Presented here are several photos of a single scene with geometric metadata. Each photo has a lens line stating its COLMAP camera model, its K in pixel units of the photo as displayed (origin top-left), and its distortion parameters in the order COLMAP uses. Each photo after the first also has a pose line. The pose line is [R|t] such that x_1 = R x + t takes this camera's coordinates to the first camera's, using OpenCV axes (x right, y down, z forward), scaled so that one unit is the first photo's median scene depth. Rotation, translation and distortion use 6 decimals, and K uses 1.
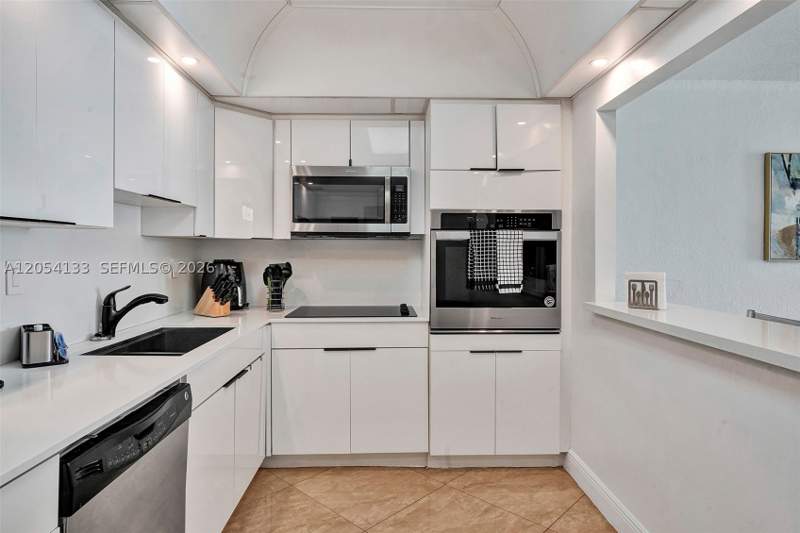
lens RADIAL K [[461.7, 0, 399.1], [0, 461.7, 261.3], [0, 0, 1]] dist [0.000896, 0.000391]
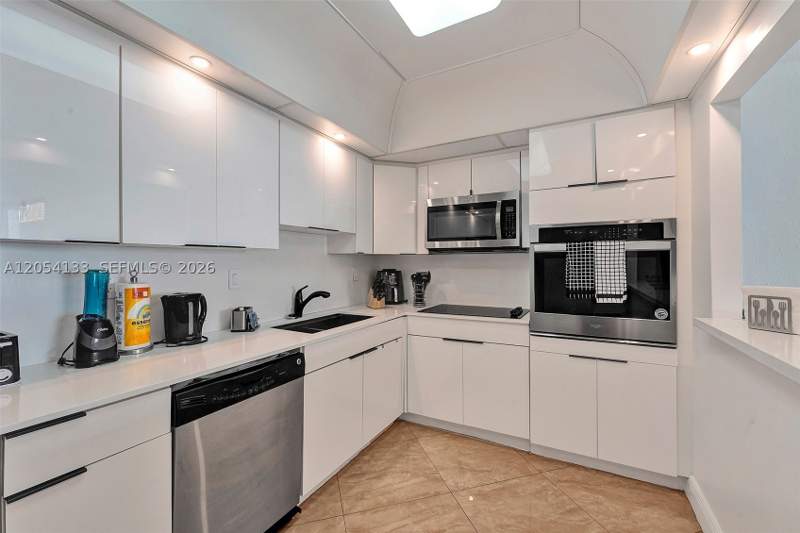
lens RADIAL K [[334.1, 0, 400.9], [0, 334.1, 265.5], [0, 0, 1]] dist [-0.000460, 0.000687]
pose [[0.869992, -0.001848, -0.493062, 0.201219], [-0.004584, 0.999919, -0.011835, -0.002705], [0.493044, 0.012557, 0.869914, 0.129843]]
